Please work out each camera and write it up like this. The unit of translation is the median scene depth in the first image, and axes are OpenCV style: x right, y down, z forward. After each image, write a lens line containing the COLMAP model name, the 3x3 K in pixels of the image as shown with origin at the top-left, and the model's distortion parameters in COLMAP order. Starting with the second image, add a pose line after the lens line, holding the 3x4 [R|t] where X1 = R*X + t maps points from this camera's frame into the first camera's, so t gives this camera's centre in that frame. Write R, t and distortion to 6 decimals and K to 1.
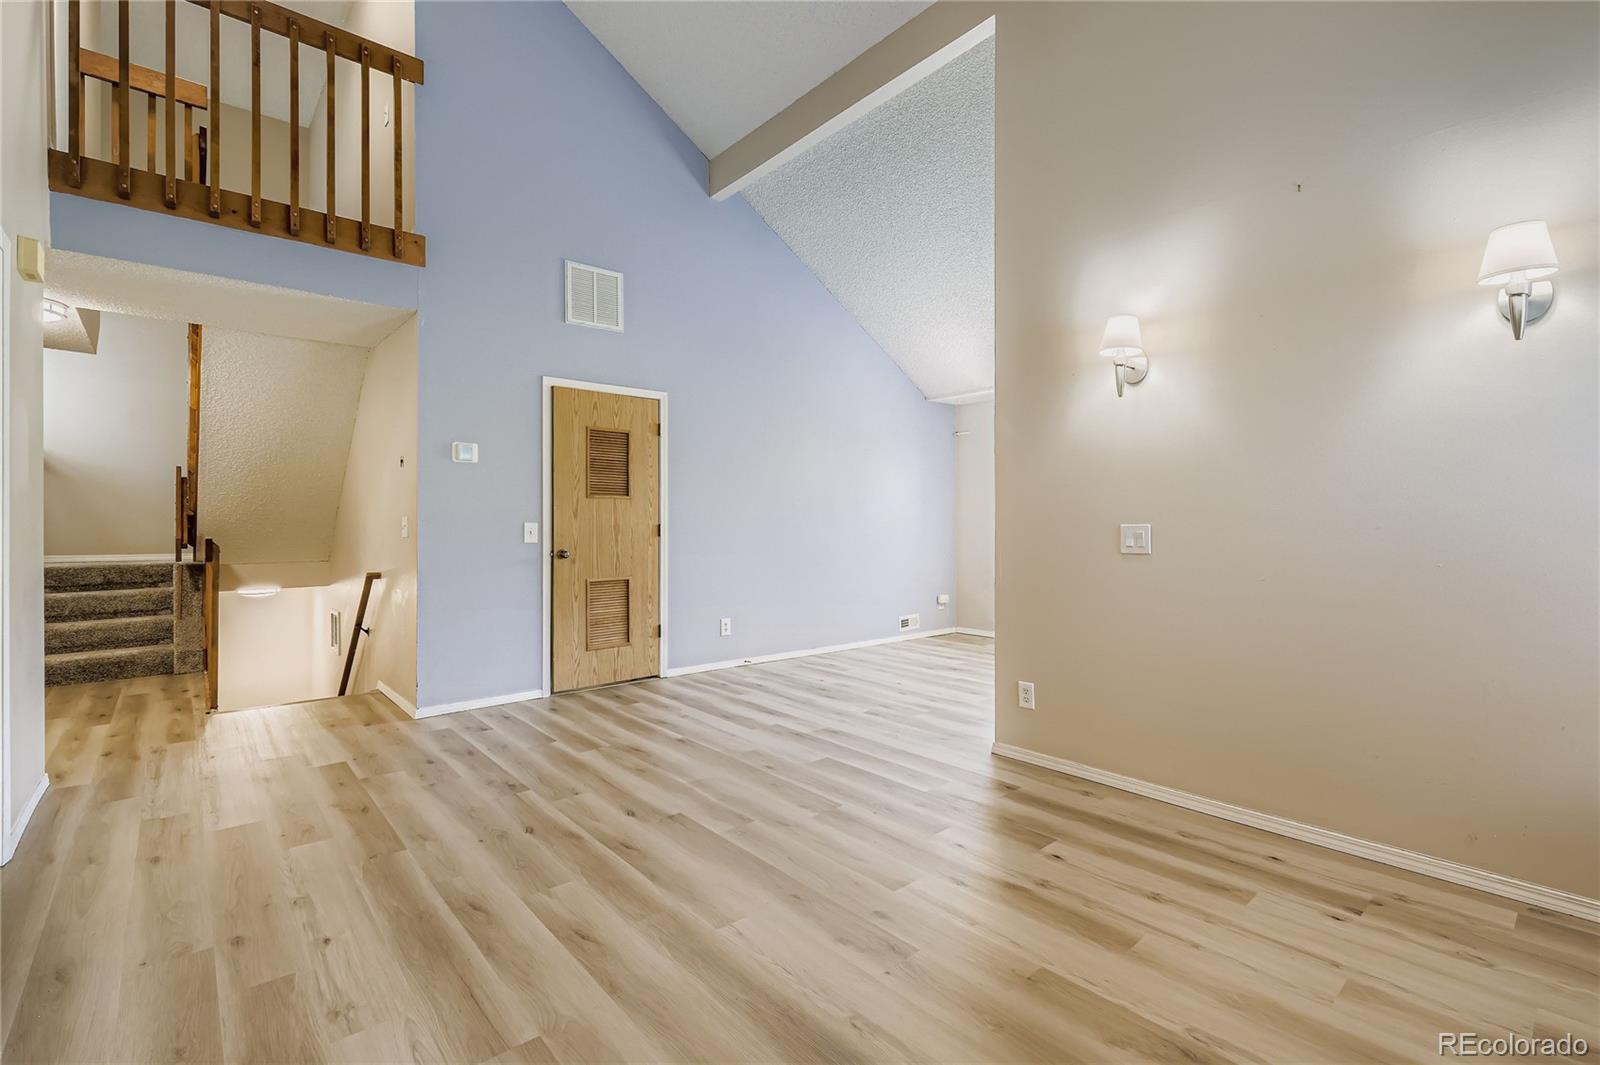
lens RADIAL K [[709.0, 0, 797.2], [0, 709.0, 526.5], [0, 0, 1]] dist [0.001708, -0.000133]
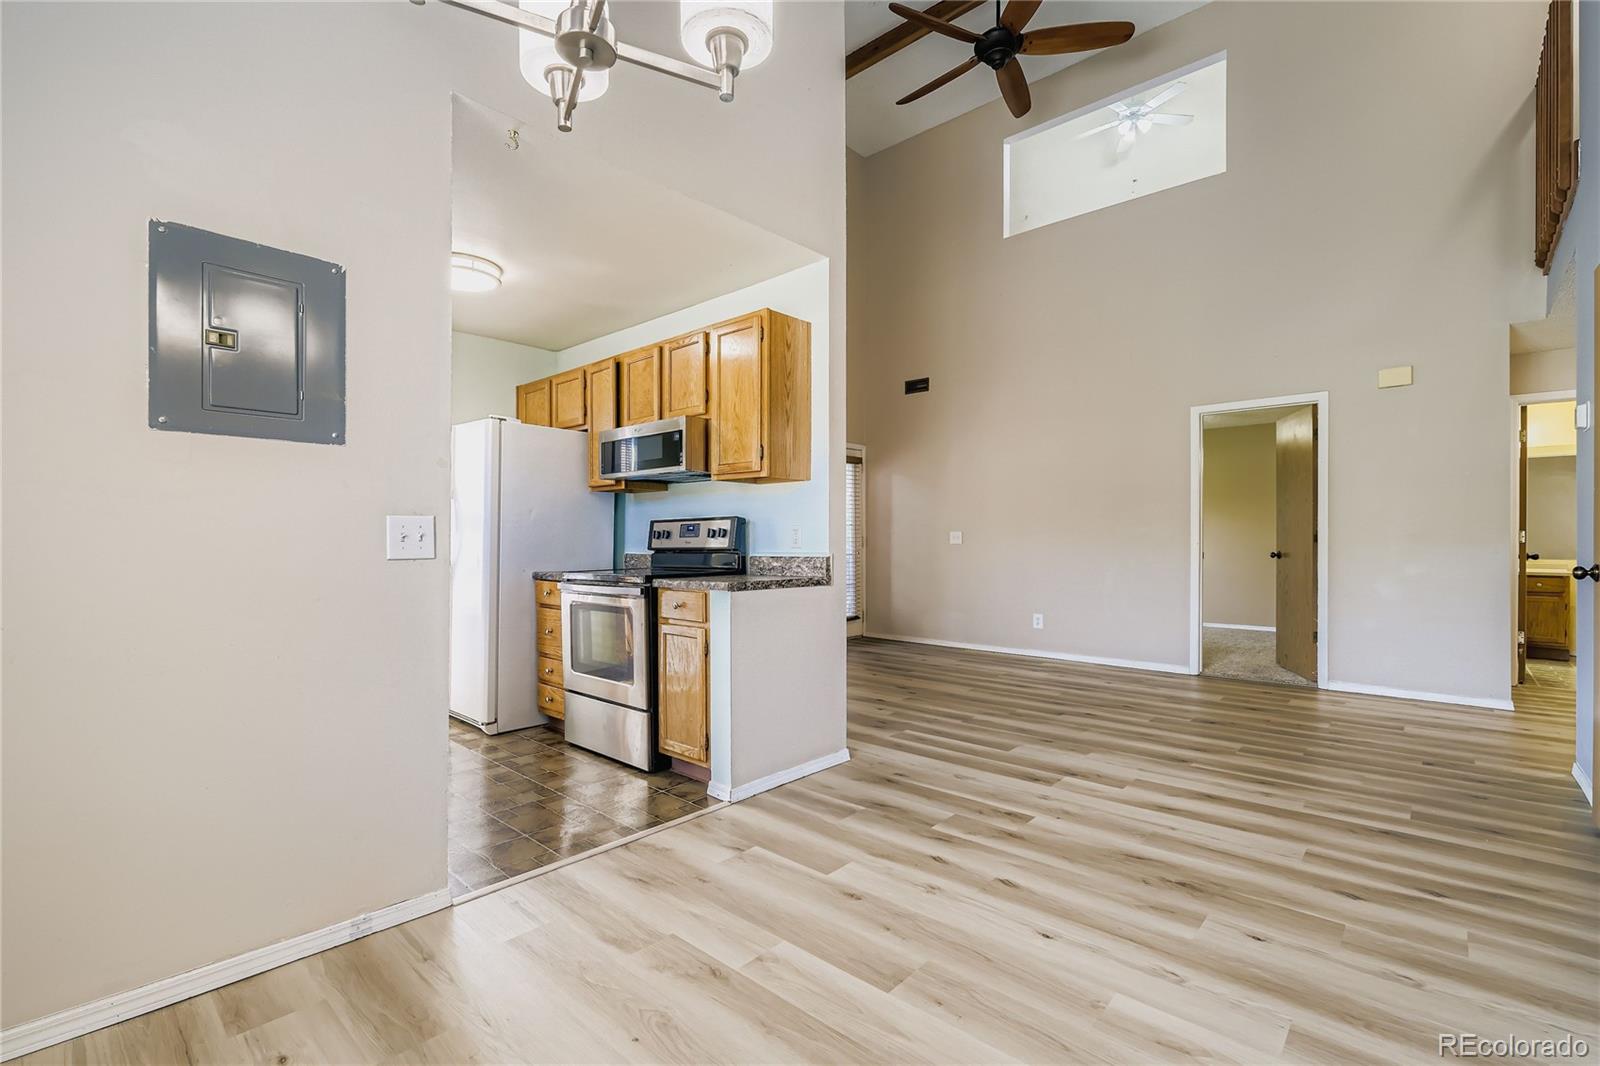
lens RADIAL K [[717.6, 0, 800.0], [0, 717.6, 533.0], [0, 0, 1]] dist [-0.000676, -0.000178]
pose [[-0.992594, 0.000779, -0.121480, 0.431113], [0.001087, 0.999996, -0.002472, 0.010751], [0.121478, -0.002586, -0.992591, 1.842843]]
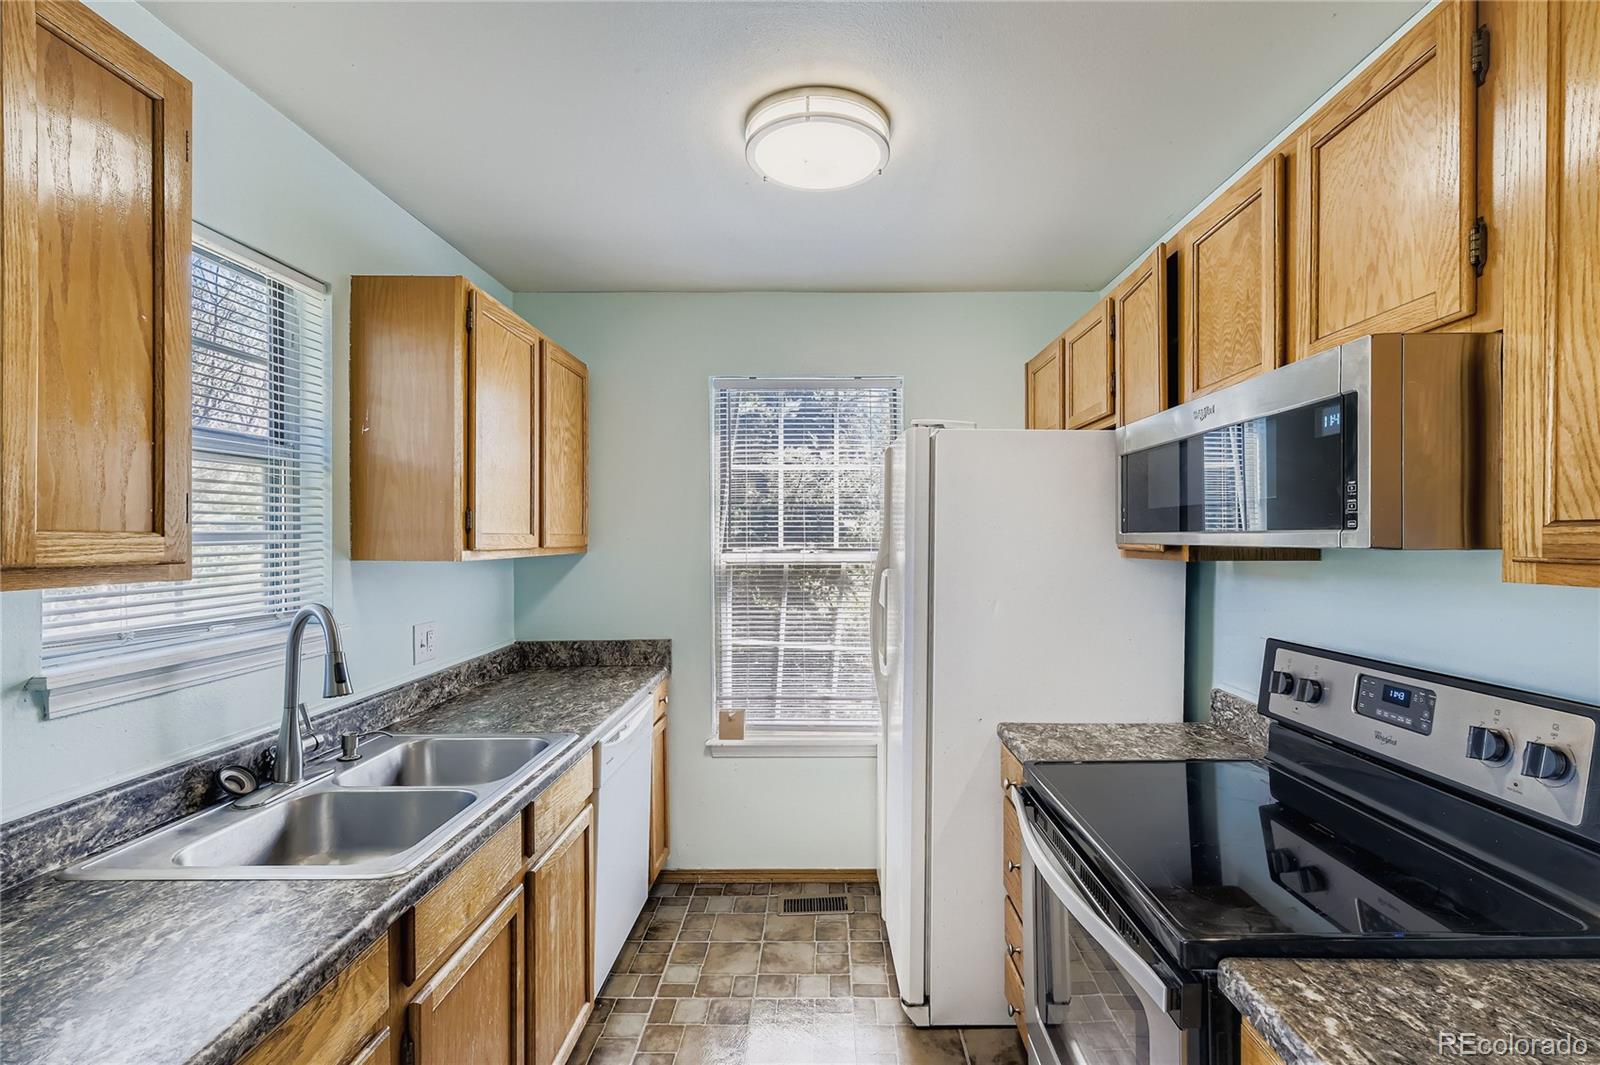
lens RADIAL K [[706.3, 0, 824.4], [0, 706.3, 537.8], [0, 0, 1]] dist [-0.001986, -0.000334]
pose [[-0.758560, 0.001185, 0.651602, 0.450324], [0.005333, 0.999976, 0.004390, -0.076622], [-0.651582, 0.006805, -0.758548, 1.211946]]
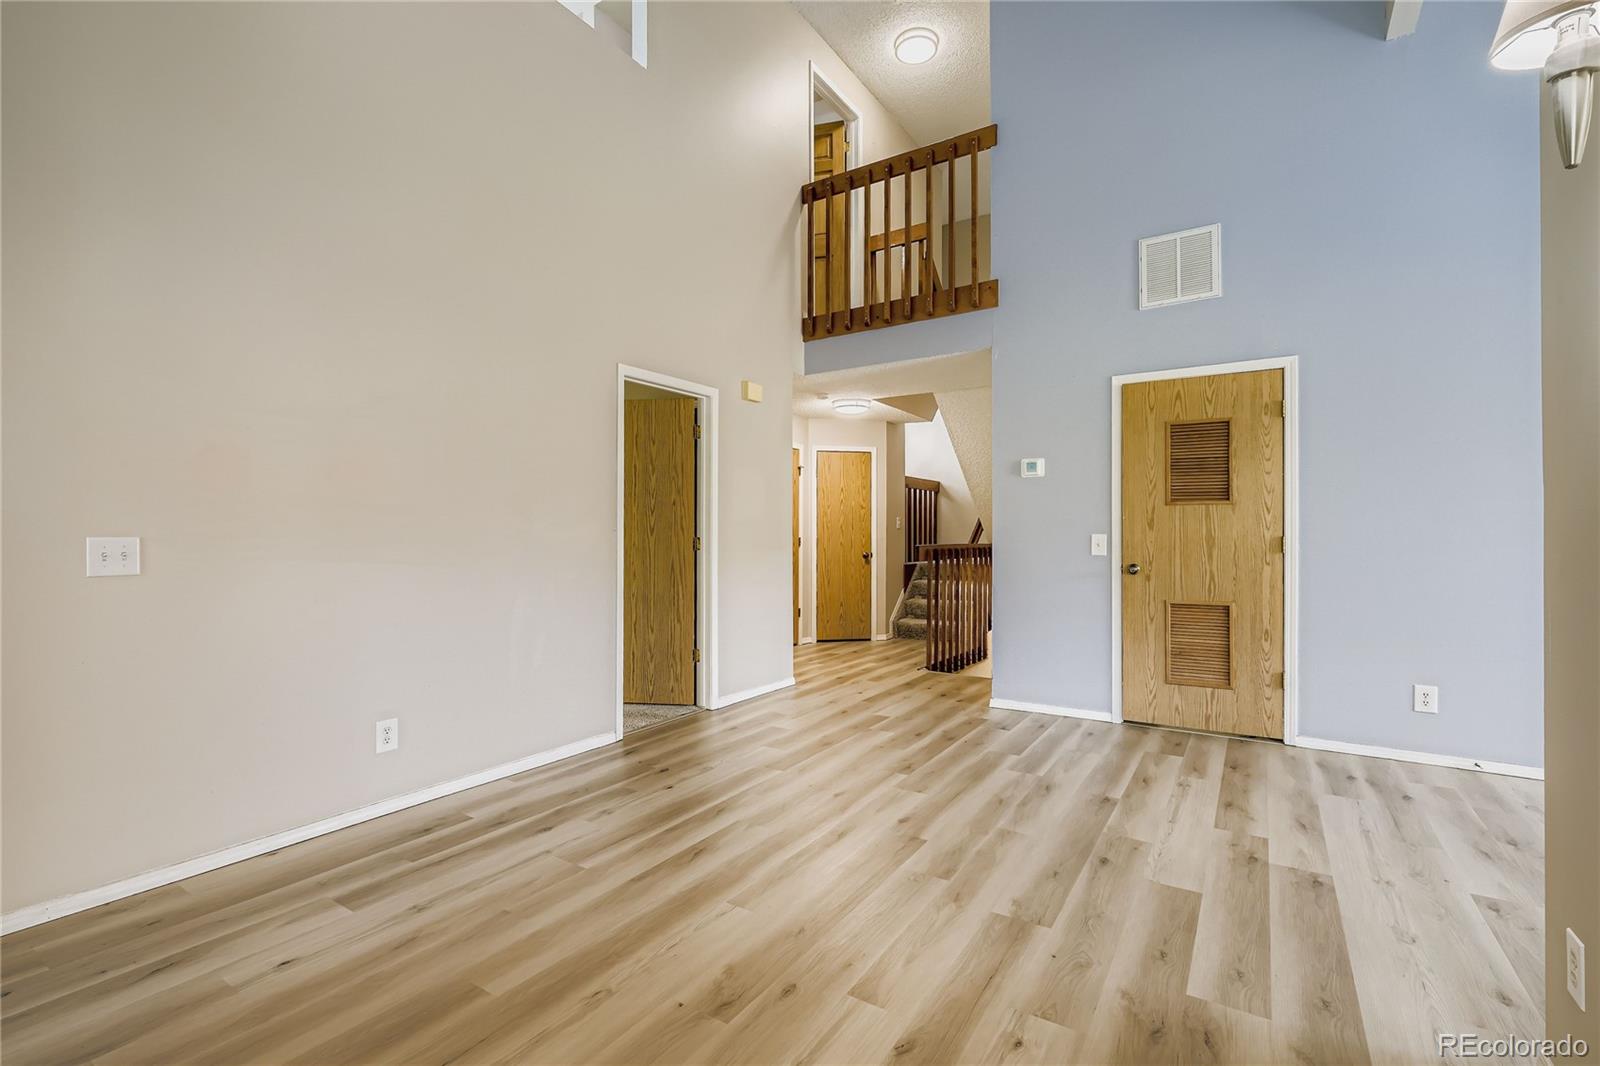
lens RADIAL K [[717.6, 0, 800.0], [0, 717.6, 533.0], [0, 0, 1]] dist [-0.000676, -0.000178]
pose [[0.279287, -0.002640, -0.960204, 0.529178], [-0.005160, 0.999978, -0.004250, -0.001021], [0.960194, 0.006142, 0.279267, 0.424211]]
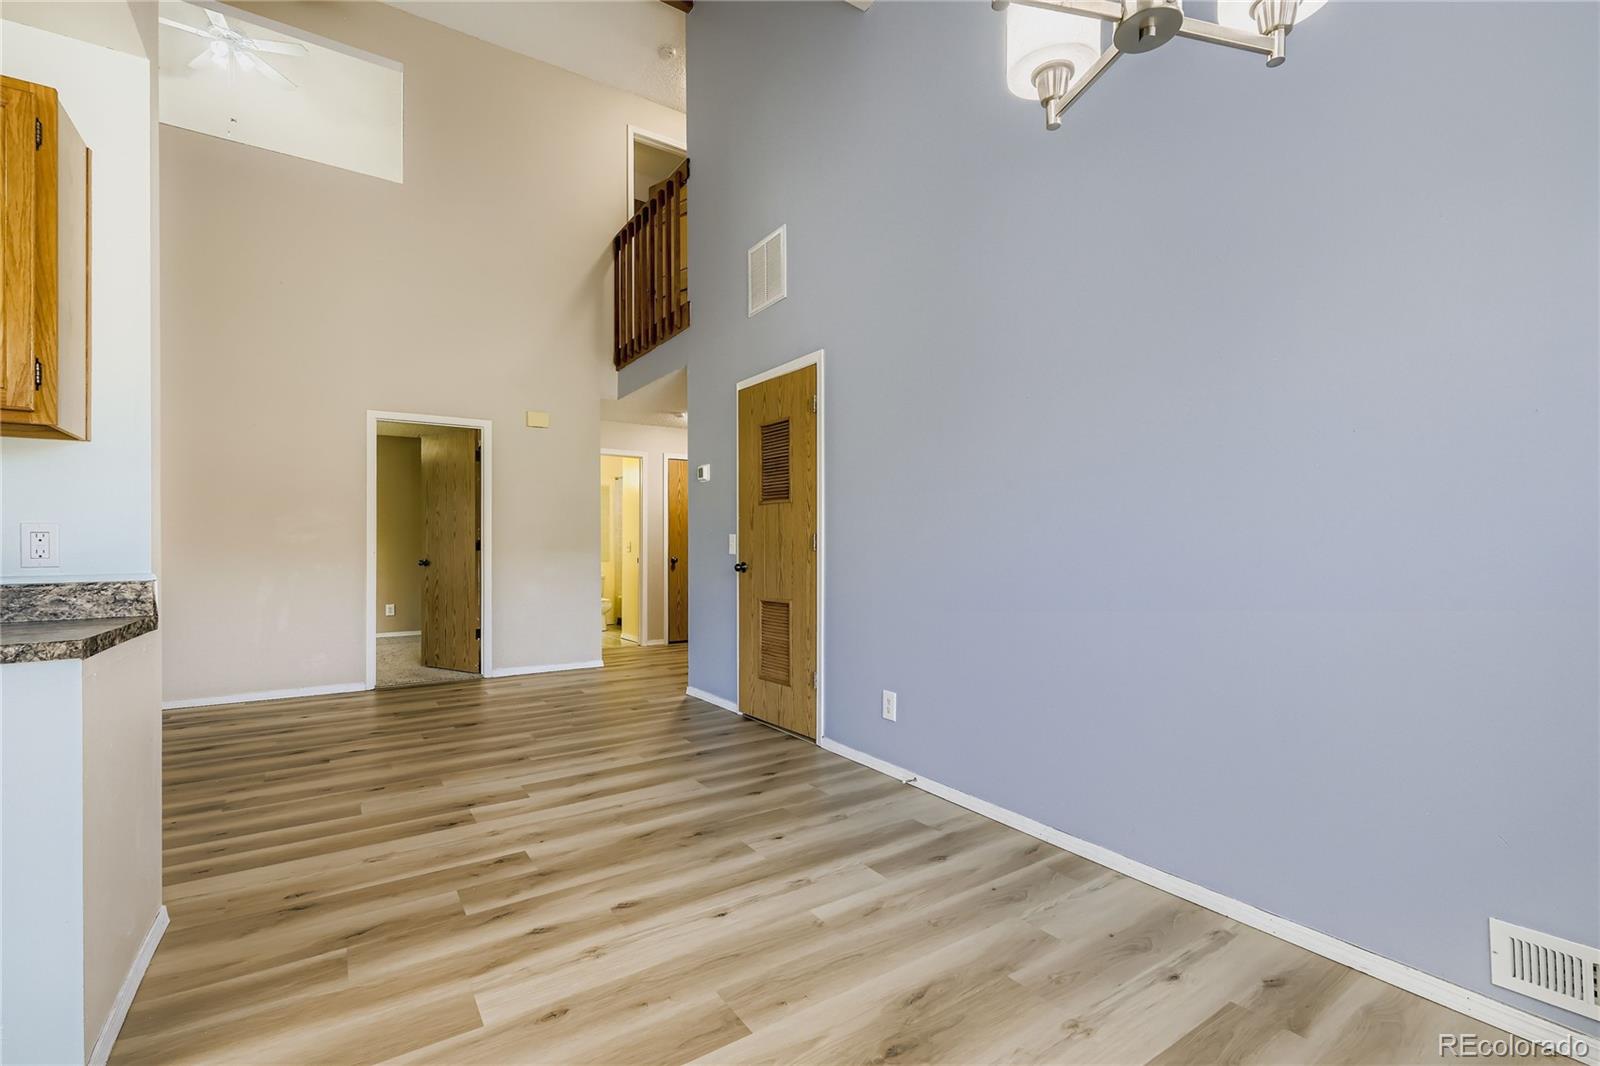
lens RADIAL K [[708.0, 0, 797.7], [0, 708.0, 540.7], [0, 0, 1]] dist [-0.001813, -0.000305]
pose [[-0.121872, -0.005666, -0.992530, 0.733288], [-0.002083, 0.999983, -0.005453, 0.011322], [0.992544, 0.001403, -0.121882, 1.477951]]
